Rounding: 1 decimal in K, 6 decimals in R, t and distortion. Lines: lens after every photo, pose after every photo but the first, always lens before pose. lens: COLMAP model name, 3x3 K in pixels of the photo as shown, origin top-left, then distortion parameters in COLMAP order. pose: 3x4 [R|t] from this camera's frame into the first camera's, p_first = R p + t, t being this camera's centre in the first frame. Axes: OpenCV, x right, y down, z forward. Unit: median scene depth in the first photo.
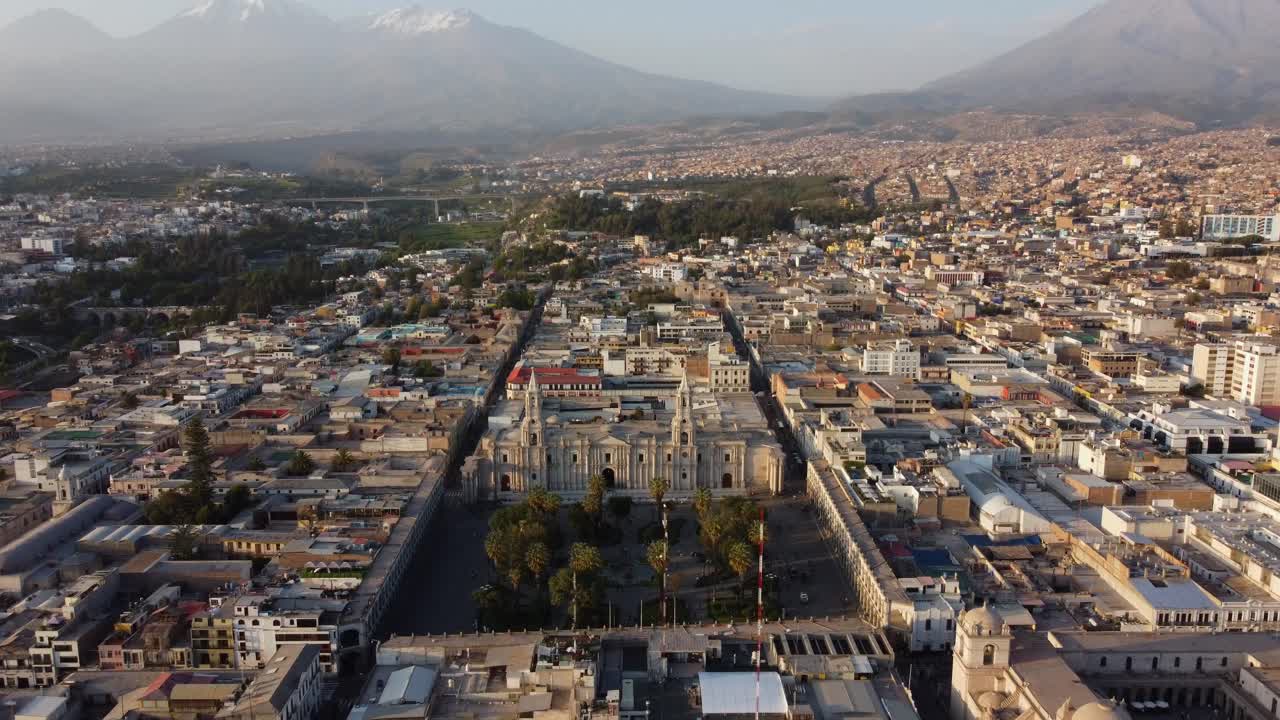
lens RADIAL K [[1007.6, 0, 651.7], [0, 1007.6, 361.9], [0, 0, 1]] dist [-0.000751, -0.004050]
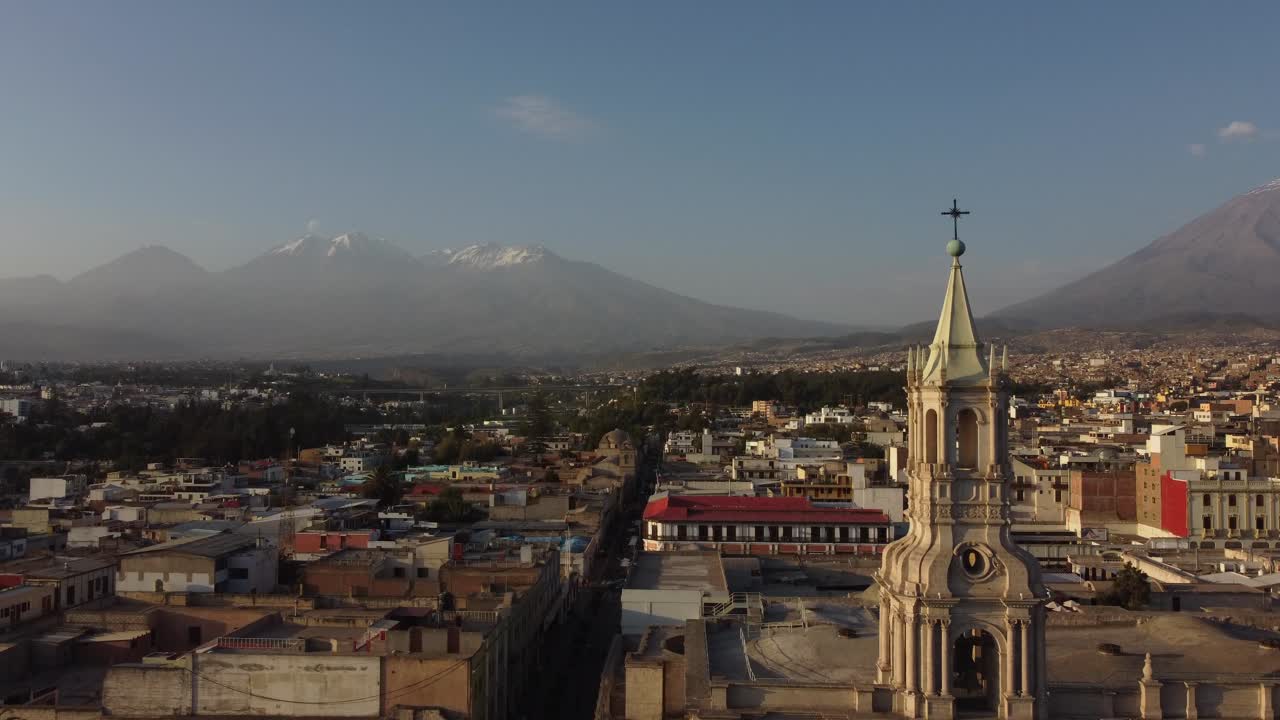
lens RADIAL K [[1013.4, 0, 646.8], [0, 1013.4, 363.8], [0, 0, 1]] dist [-0.001514, -0.004964]
pose [[0.997759, 0.000486, -0.066903, -0.081123], [-0.015309, 0.975103, -0.221224, 0.033263], [0.065130, 0.221752, 0.972925, 0.422190]]
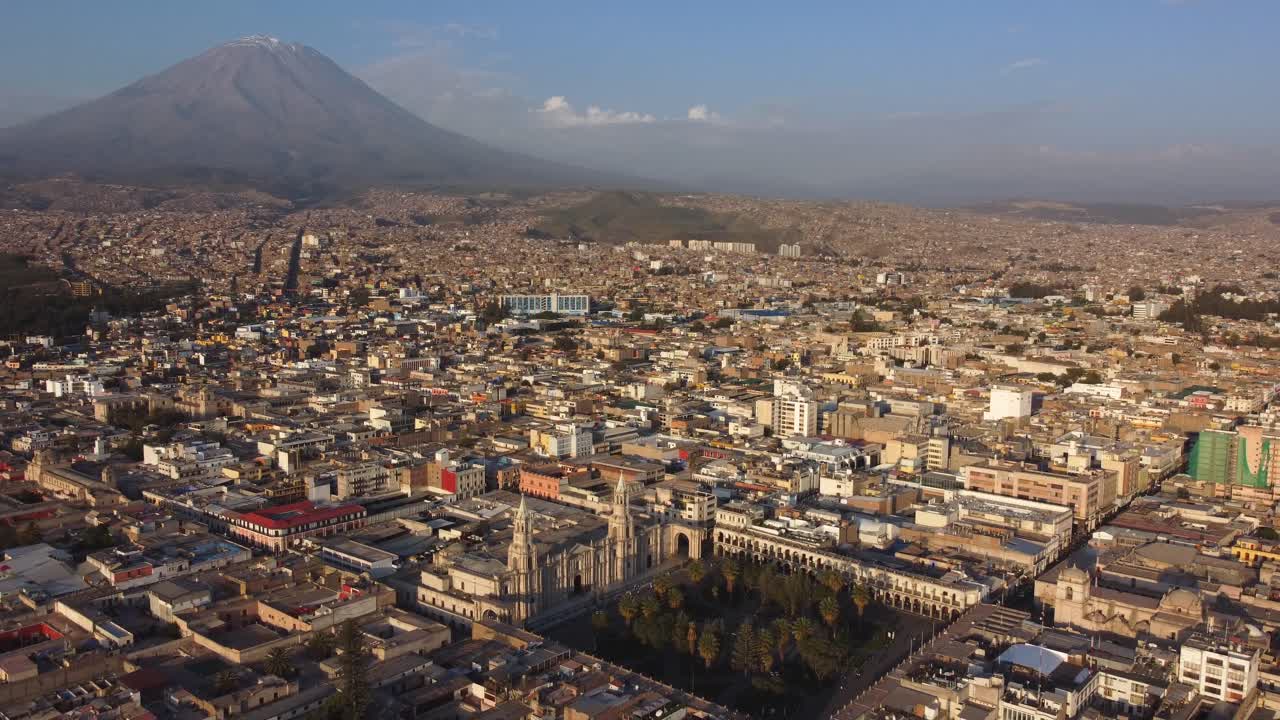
lens RADIAL K [[1005.9, 0, 649.3], [0, 1005.9, 358.1], [0, 0, 1]] dist [-0.001355, -0.004212]
pose [[0.648438, -0.077425, 0.757320, -0.404220], [0.130510, 0.991393, -0.010391, -0.052490], [-0.749996, 0.105576, 0.652962, 0.114193]]
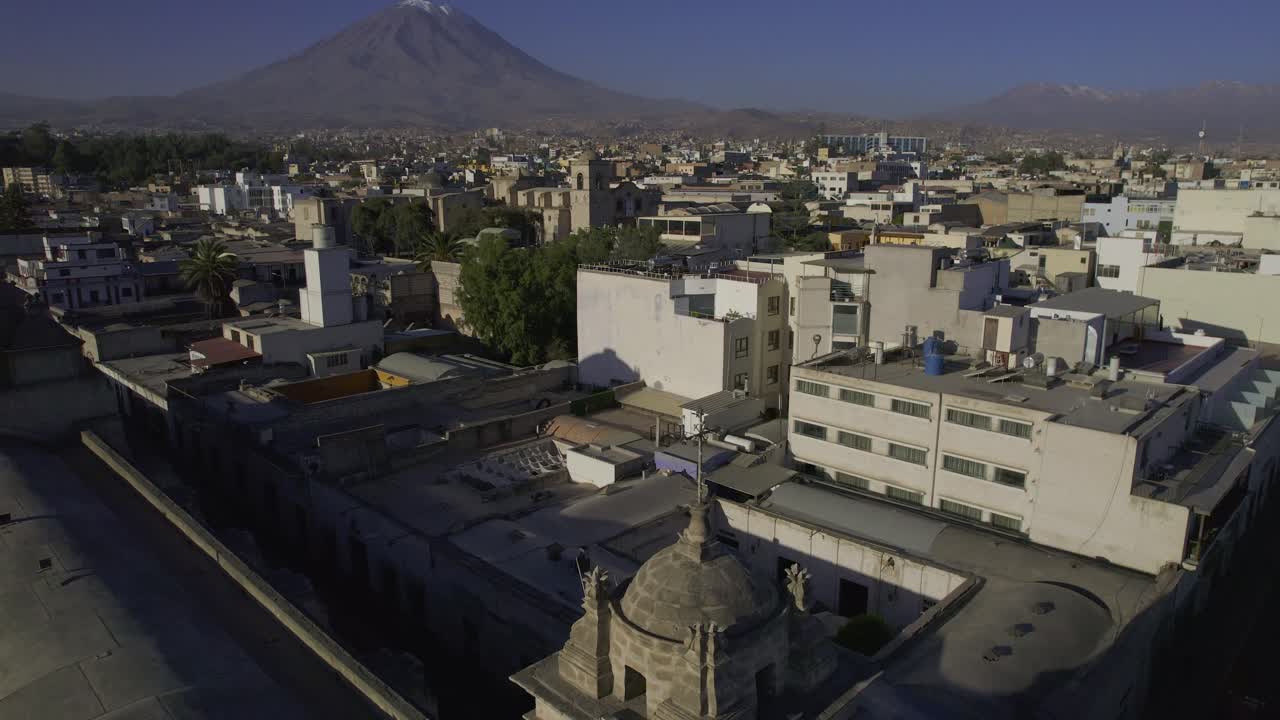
lens RADIAL K [[828.8, 0, 671.3], [0, 828.8, 360.2], [0, 0, 1]] dist [-0.018768, 0.001247]
pose [[0.705950, -0.149932, 0.692210, -0.135038], [0.128986, 0.988209, 0.082499, -0.039964], [-0.696417, 0.031045, 0.716965, 0.858752]]
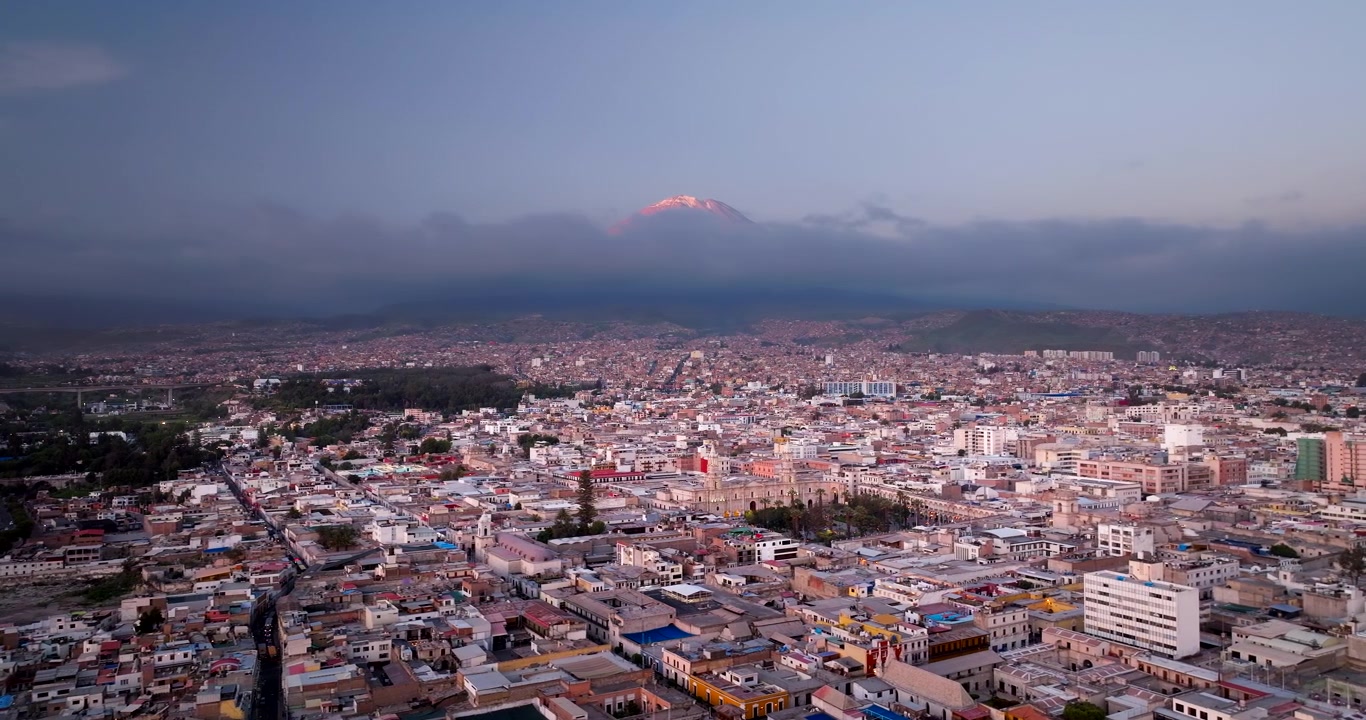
lens RADIAL K [[950.4, 0, 684.1], [0, 950.4, 359.6], [0, 0, 1]] dist [0.010318, 0.006645]
pose [[0.876020, 0.000914, 0.482273, -0.465999], [0.095037, 0.980063, -0.174486, 0.072113], [-0.472817, 0.198687, 0.858468, -0.178769]]
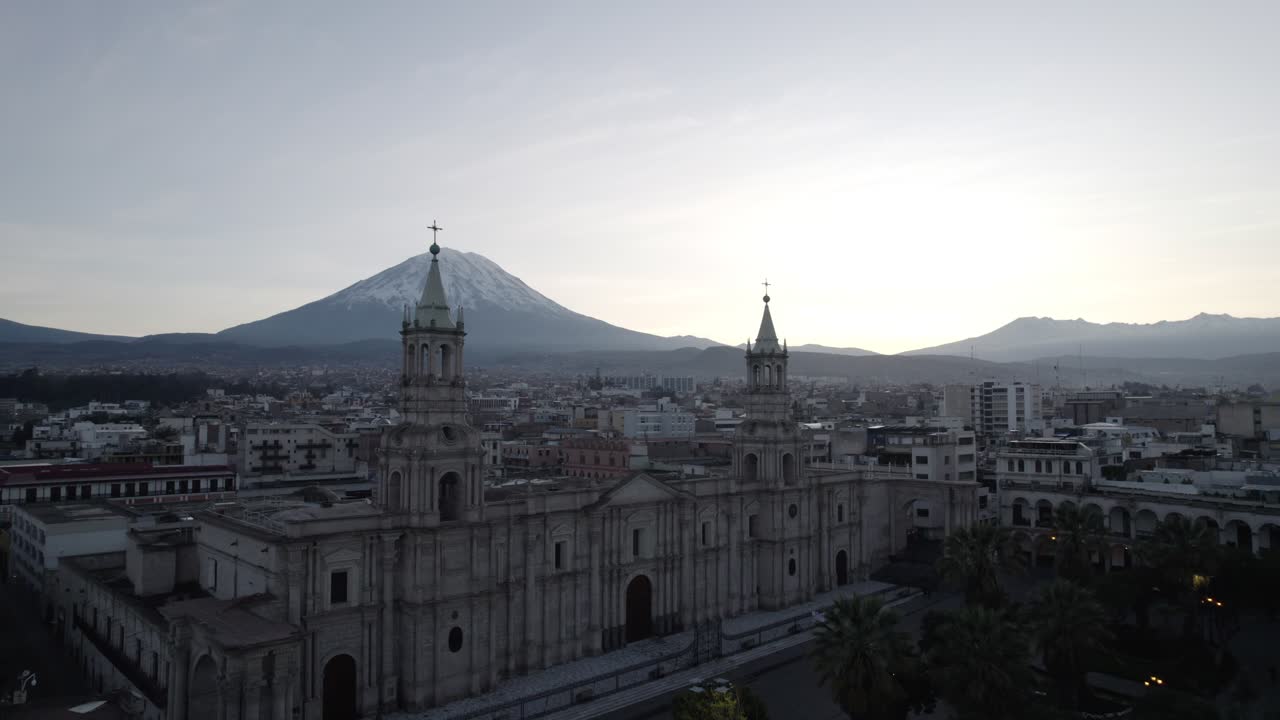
lens RADIAL K [[826.8, 0, 643.6], [0, 826.8, 361.0], [0, 0, 1]] dist [-0.067141, 0.059365]
pose [[0.738496, 0.039738, 0.673085, -0.117646], [0.123299, 0.973470, -0.192754, 0.045962], [-0.662888, 0.225338, 0.714004, 0.406142]]
